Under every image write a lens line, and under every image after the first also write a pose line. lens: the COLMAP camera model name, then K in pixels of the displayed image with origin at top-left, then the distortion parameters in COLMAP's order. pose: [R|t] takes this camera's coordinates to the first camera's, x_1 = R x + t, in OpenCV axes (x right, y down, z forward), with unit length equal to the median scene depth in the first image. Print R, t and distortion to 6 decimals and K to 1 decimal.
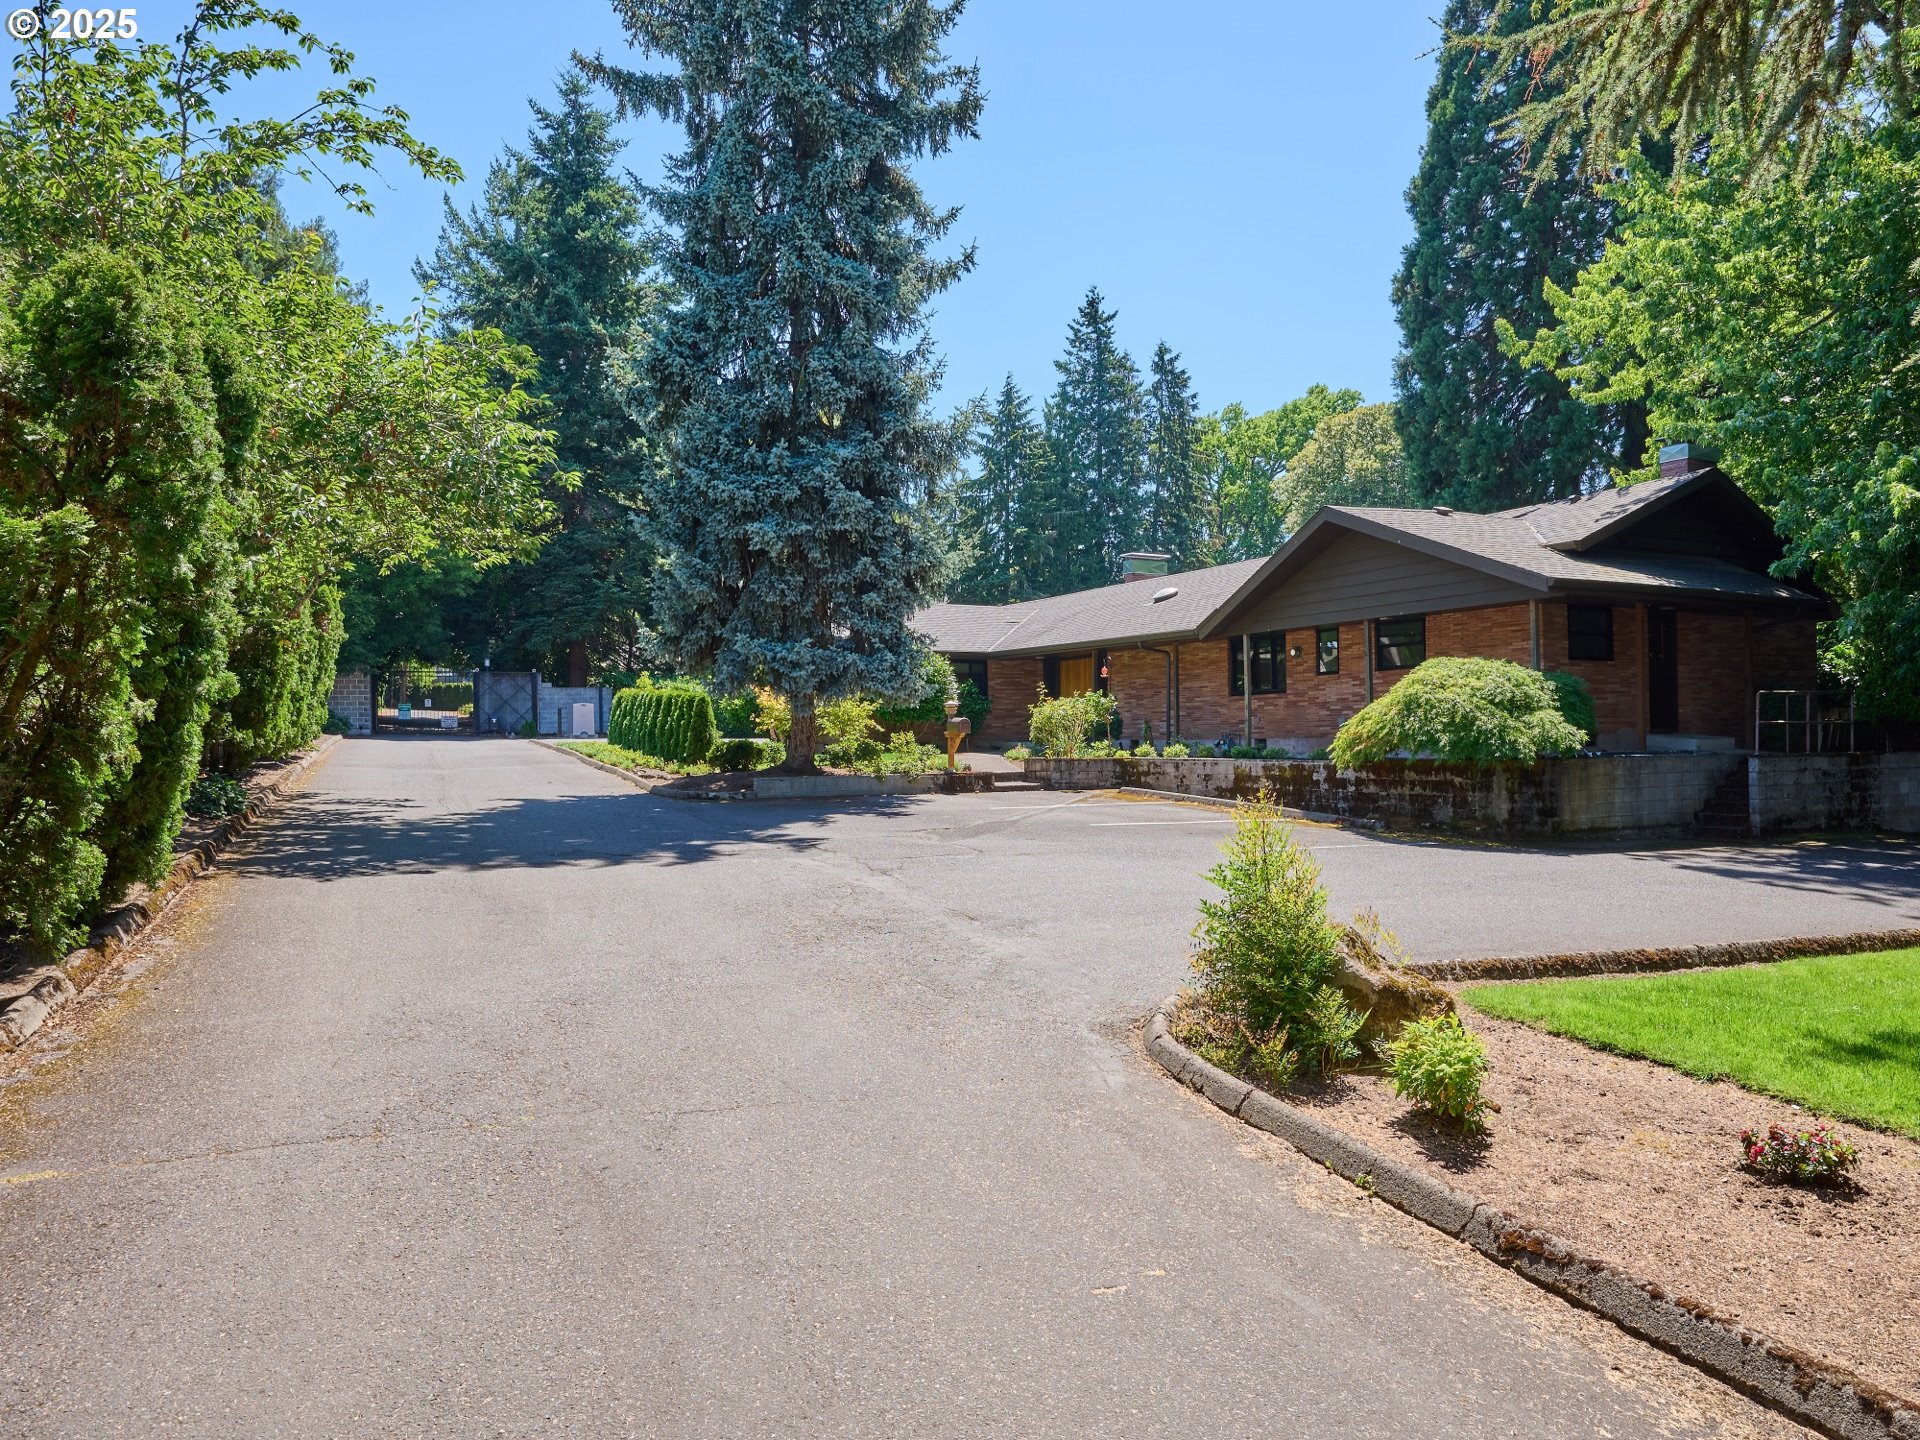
lens RADIAL K [[1247.6, 0, 960.0], [0, 1247.6, 720.0], [0, 0, 1]] dist [0.004668, 0.002492]
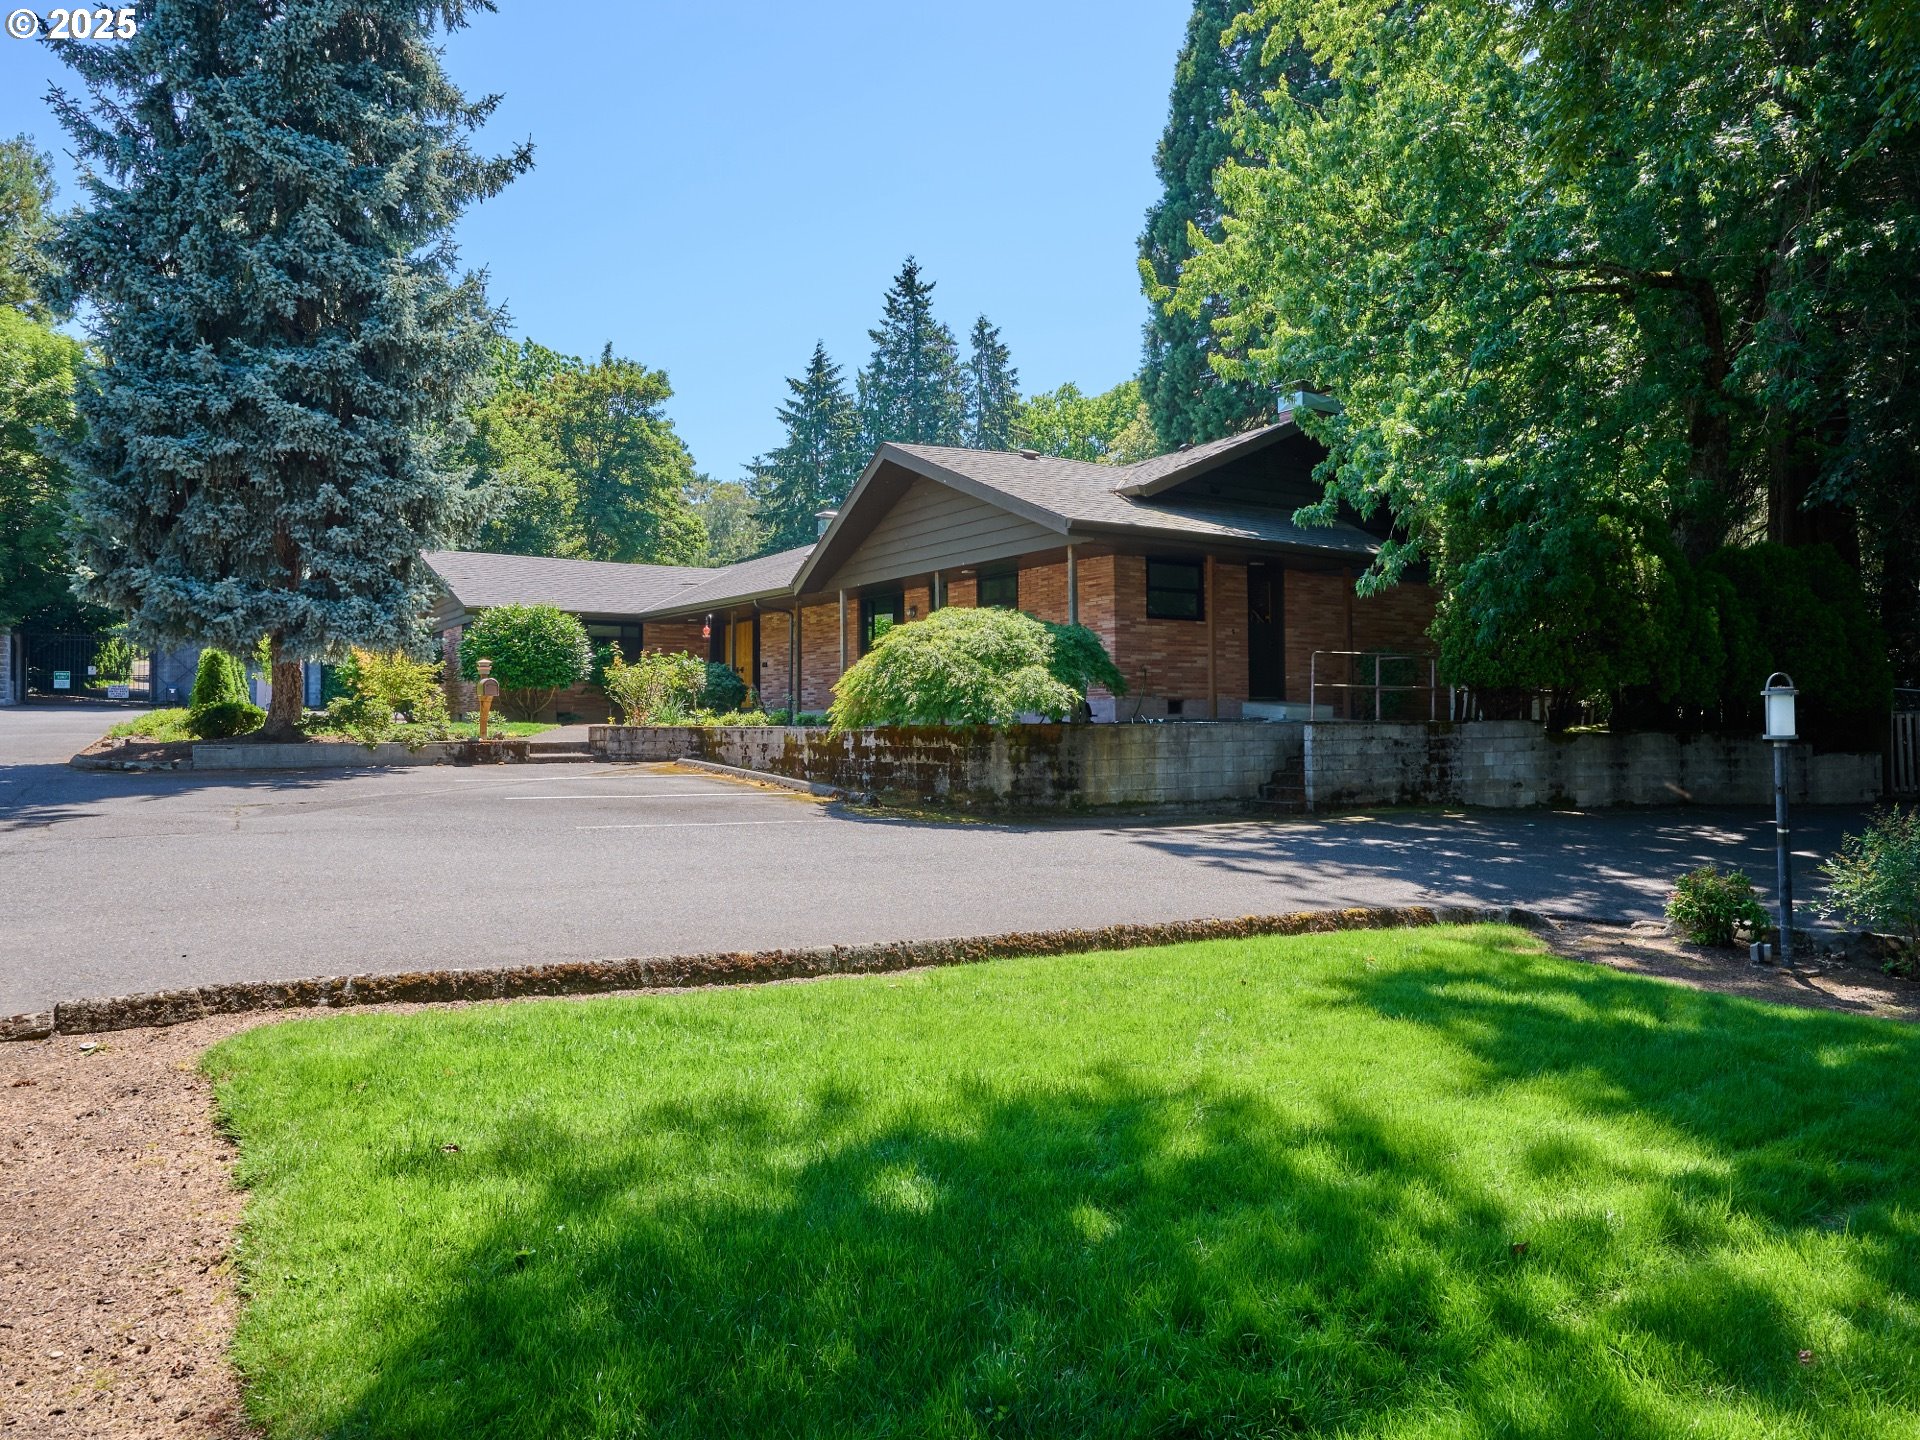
lens RADIAL K [[1258.1, 0, 967.7], [0, 1258.1, 684.3], [0, 0, 1]] dist [-0.002861, 0.000683]
pose [[0.994727, 0.008364, 0.102221, 0.233949], [-0.006803, 0.999855, -0.015615, 0.013339], [-0.102337, 0.014837, 0.994639, 0.092662]]
